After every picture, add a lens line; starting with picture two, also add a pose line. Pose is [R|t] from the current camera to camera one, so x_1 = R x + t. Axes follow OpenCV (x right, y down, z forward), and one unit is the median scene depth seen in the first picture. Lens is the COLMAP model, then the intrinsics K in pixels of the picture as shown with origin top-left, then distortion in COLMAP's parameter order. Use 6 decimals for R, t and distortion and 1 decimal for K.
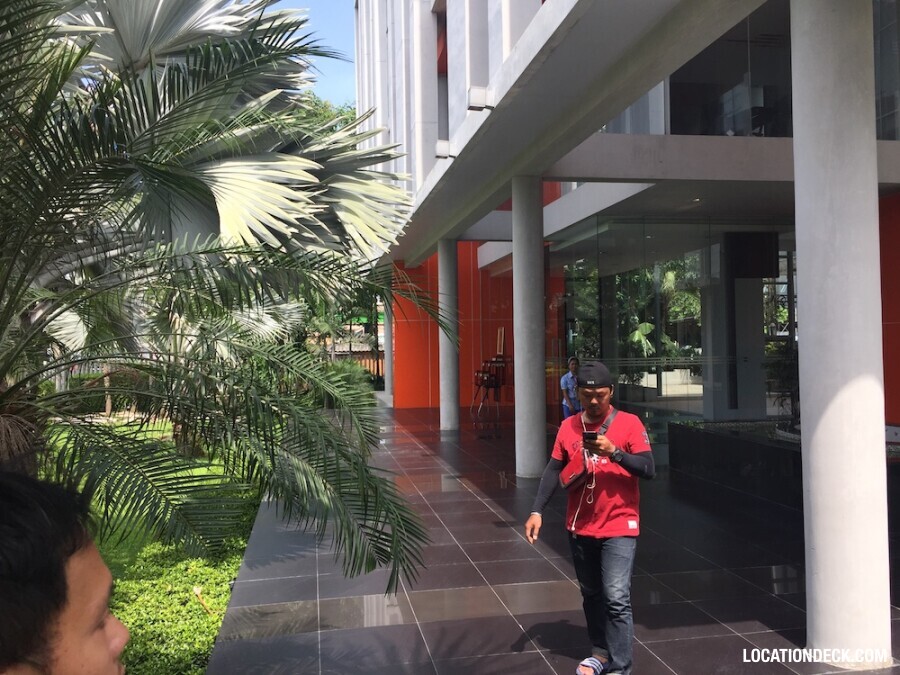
lens RADIAL K [[769.7, 0, 448.5], [0, 769.7, 325.8], [0, 0, 1]] dist [0.079203, -0.094732]
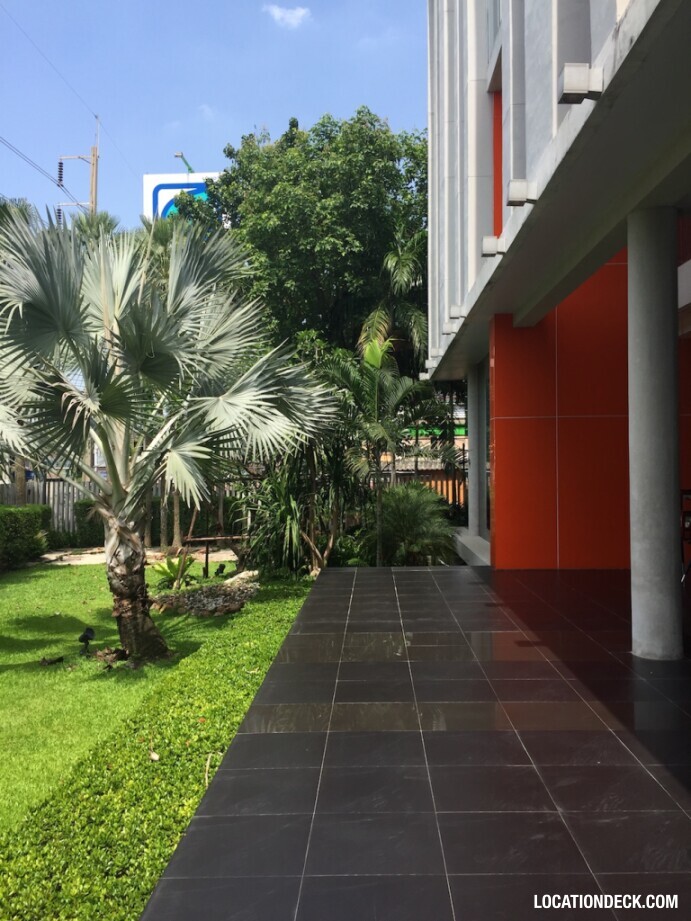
lens RADIAL K [[779.0, 0, 345.5], [0, 779.0, 460.5], [0, 0, 1]] dist [0.082799, -0.100794]
pose [[0.977356, 0.001449, -0.211599, -0.050729], [0.003235, 0.999757, 0.021786, 0.010731], [0.211579, -0.021977, 0.977114, 0.365063]]
